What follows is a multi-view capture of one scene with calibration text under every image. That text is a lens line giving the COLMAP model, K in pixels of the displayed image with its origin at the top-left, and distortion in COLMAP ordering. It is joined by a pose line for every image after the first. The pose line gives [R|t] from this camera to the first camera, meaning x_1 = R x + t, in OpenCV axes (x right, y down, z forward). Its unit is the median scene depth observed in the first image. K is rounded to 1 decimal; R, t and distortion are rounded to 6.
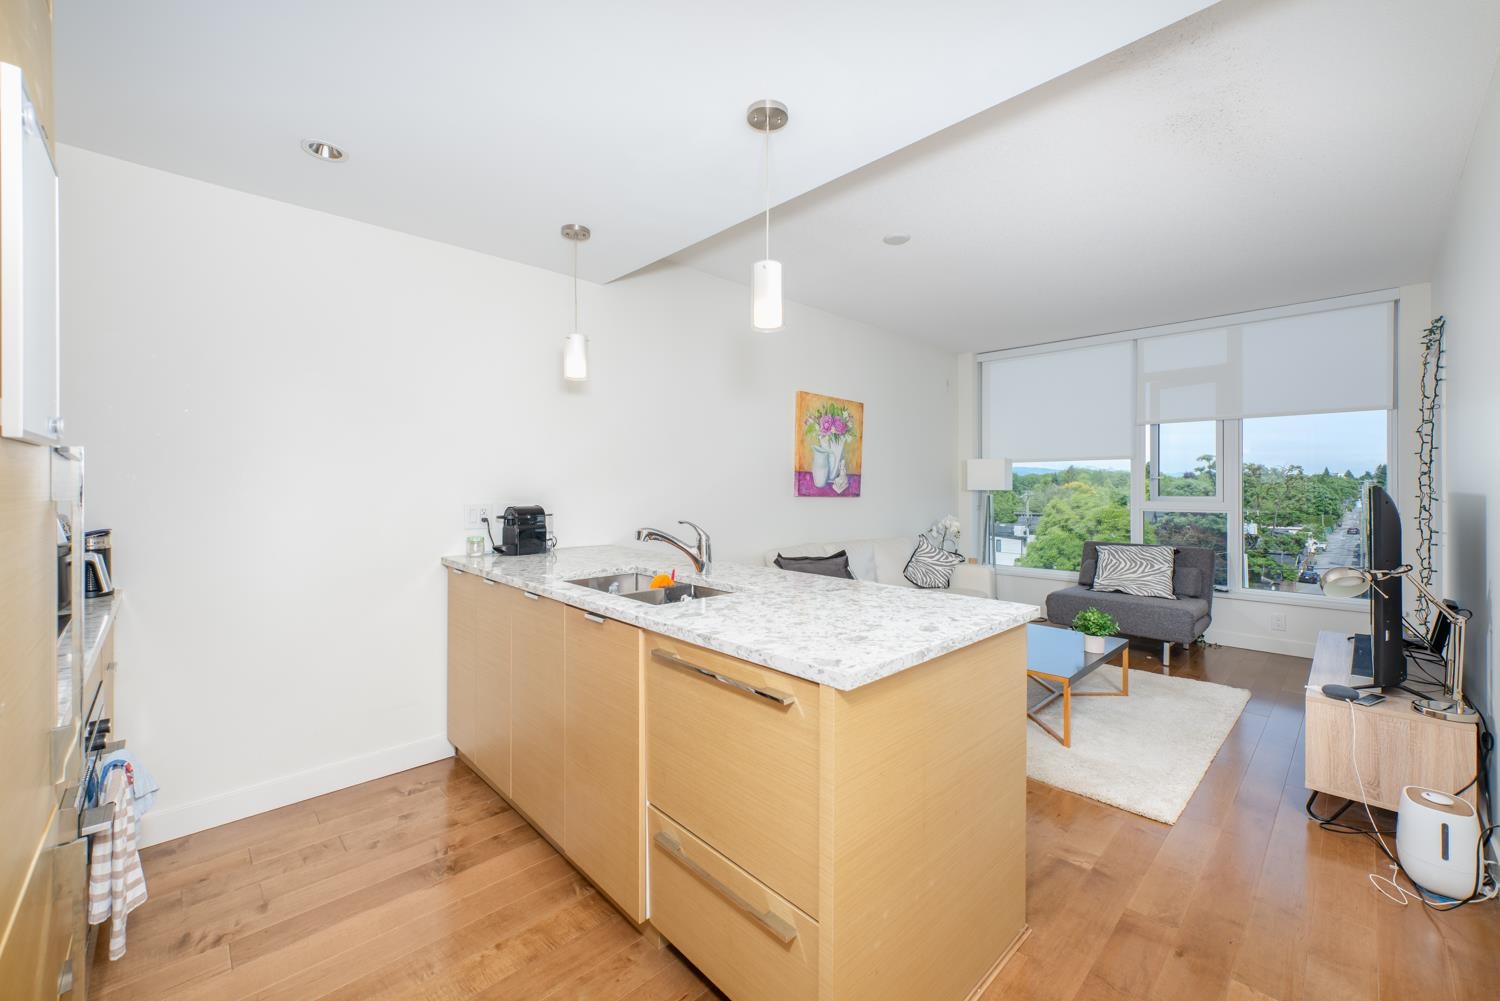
lens RADIAL K [[600.0, 0, 751.3], [0, 600.0, 486.1], [0, 0, 1]] dist [-0.000244, 0.000193]
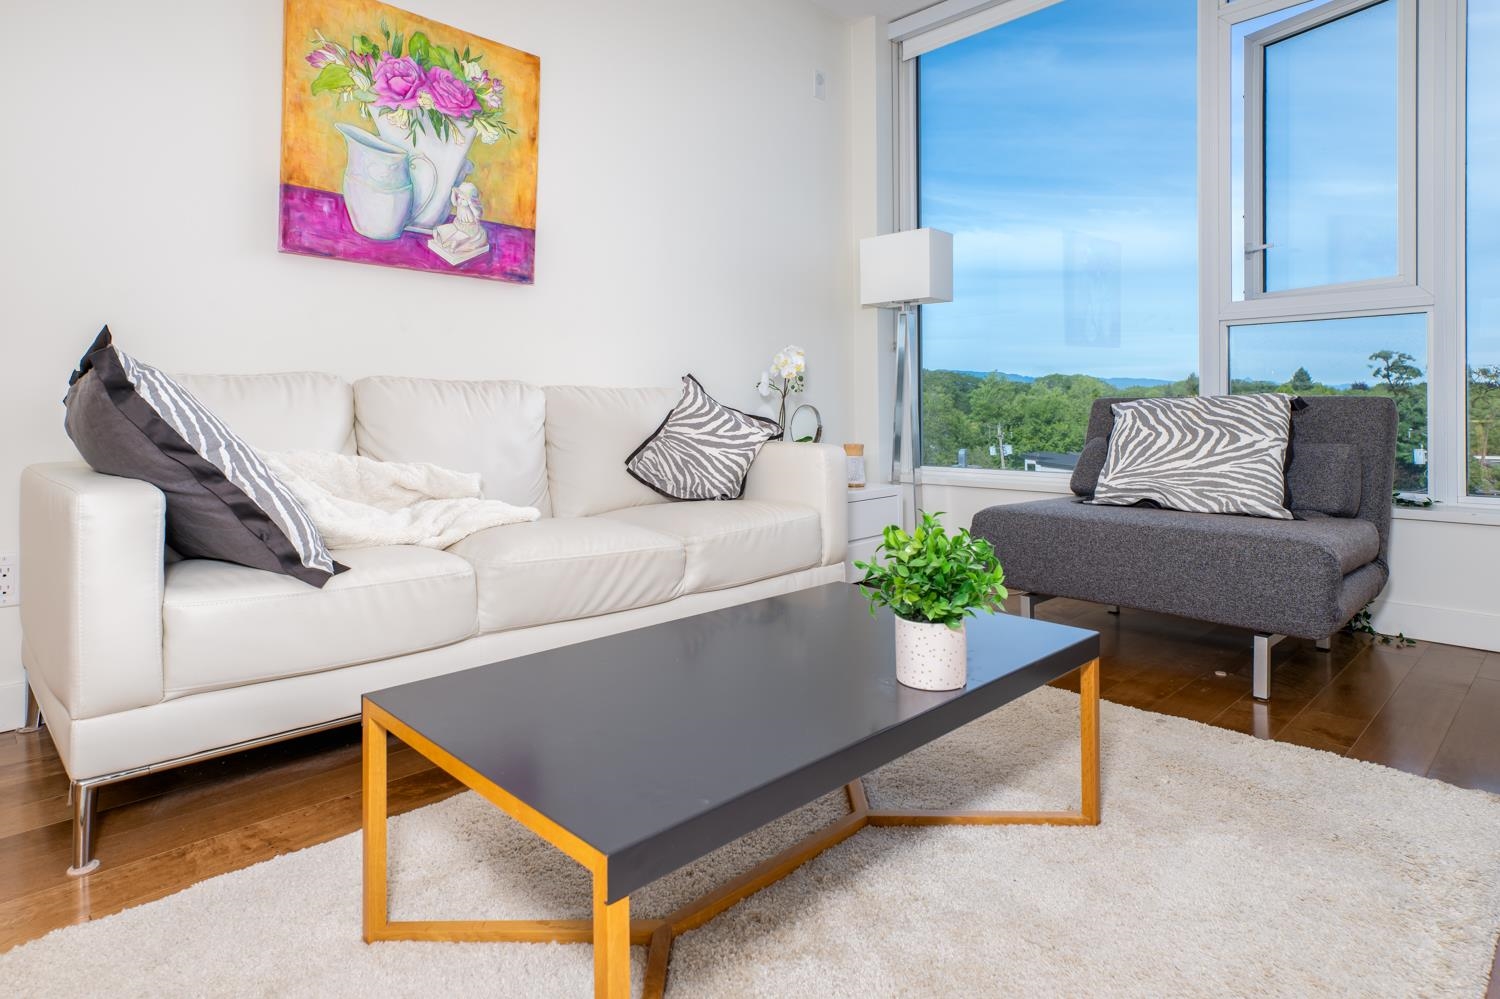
lens RADIAL K [[828.7, 0, 748.4], [0, 828.7, 409.3], [0, 0, 1]] dist [0.017810, -0.000015]
pose [[0.999975, -0.006986, -0.000529, 0.366038], [0.006987, 0.999975, 0.001110, 0.116909], [0.000522, -0.001114, 0.999999, 0.473741]]
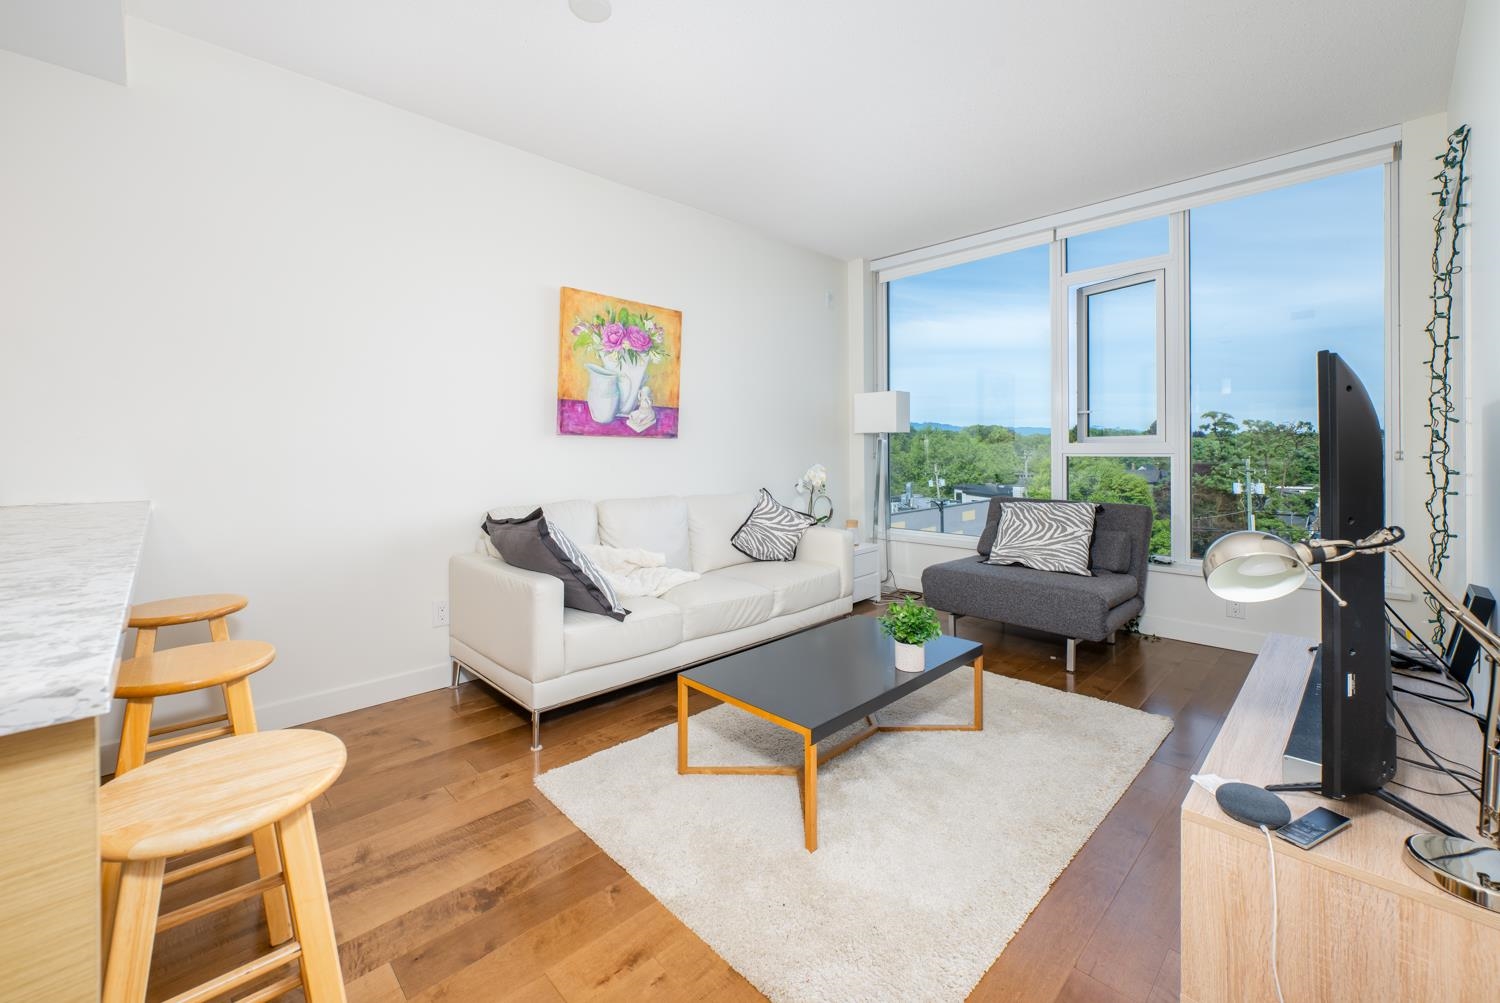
lens RADIAL K [[615.5, 0, 756.0], [0, 615.5, 448.2], [0, 0, 1]] dist [0.009142, 0.000016]
pose [[0.999950, -0.004400, 0.008984, 0.301182], [0.004396, 0.999990, 0.000474, 0.033954], [-0.008986, -0.000434, 0.999960, 0.264893]]
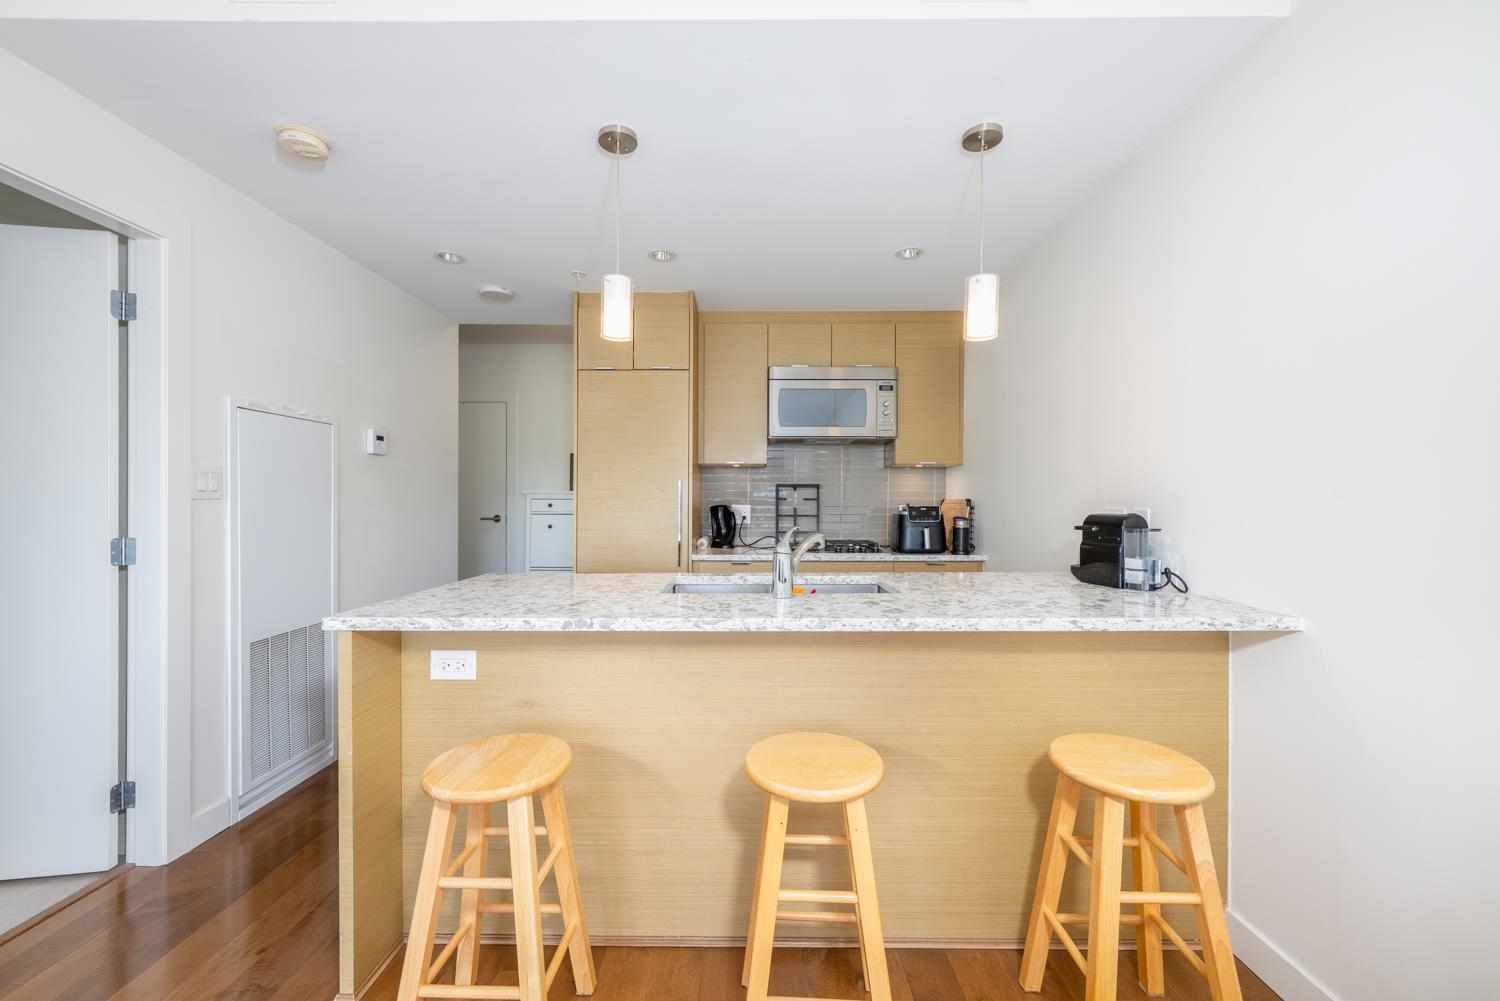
lens RADIAL K [[588.7, 0, 750.0], [0, 588.7, 500.5], [0, 0, 1]] dist [-0.002345, -0.000080]
pose [[-0.698711, -0.003015, -0.715398, 0.247737], [-0.000821, 0.999994, -0.003413, 0.013963], [0.715404, -0.001797, -0.698709, 0.766731]]
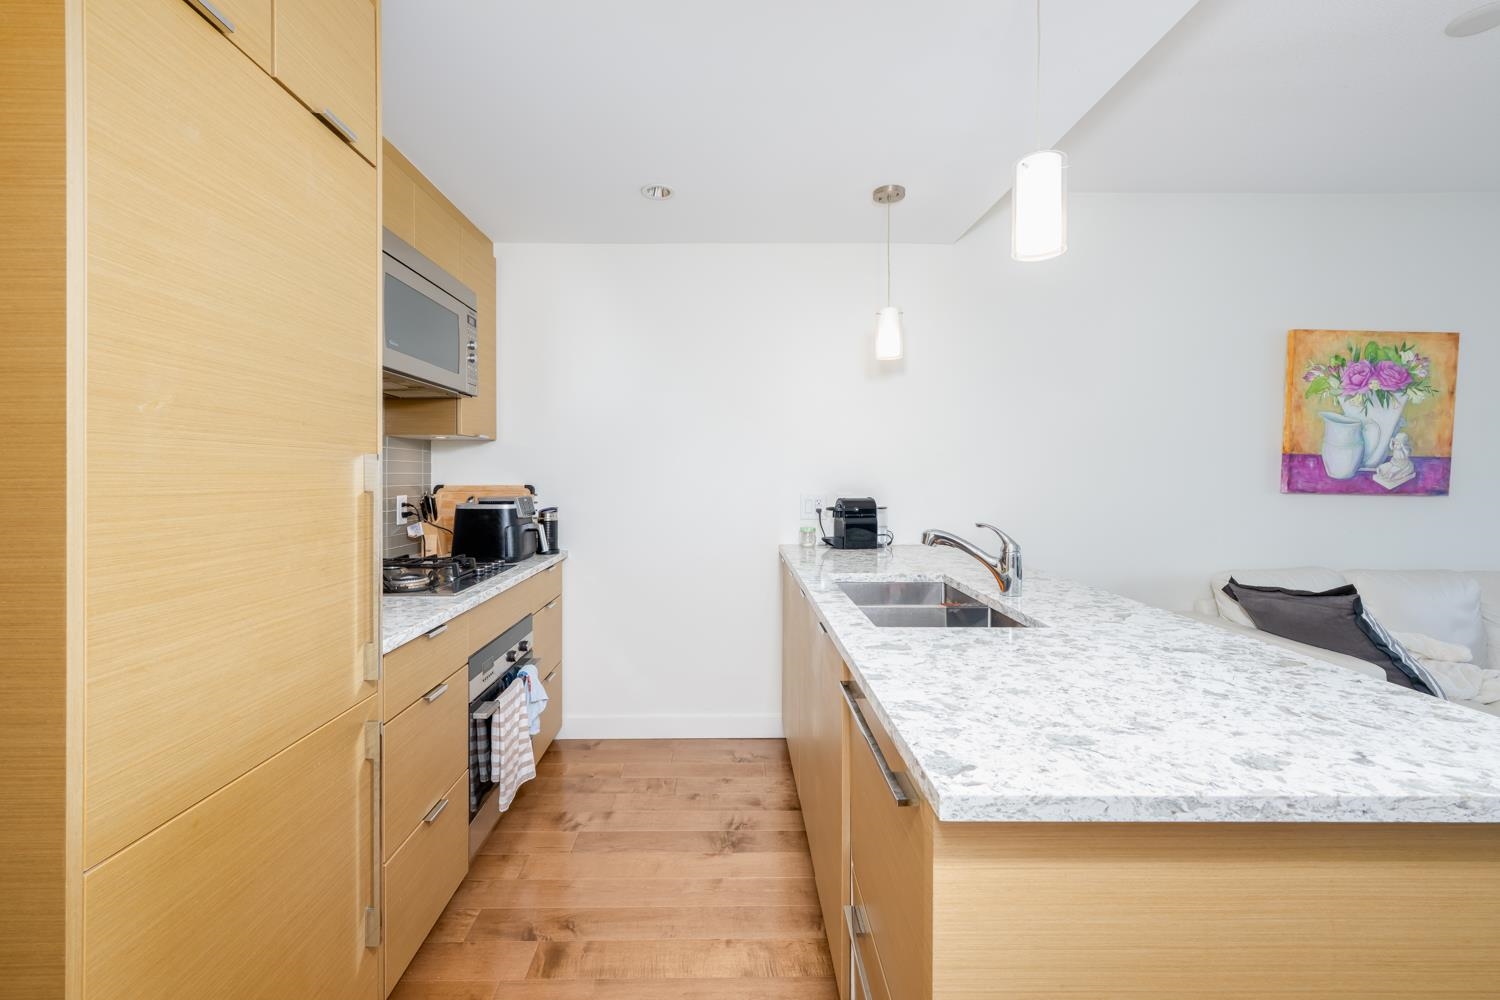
lens RADIAL K [[626.6, 0, 729.7], [0, 626.6, 477.0], [0, 0, 1]] dist [0.001530, 0.000570]
pose [[0.724280, 0.004564, -0.689491, 0.107746], [-0.000376, 0.999981, 0.006224, -0.003930], [0.689506, -0.004249, 0.724268, 0.092768]]
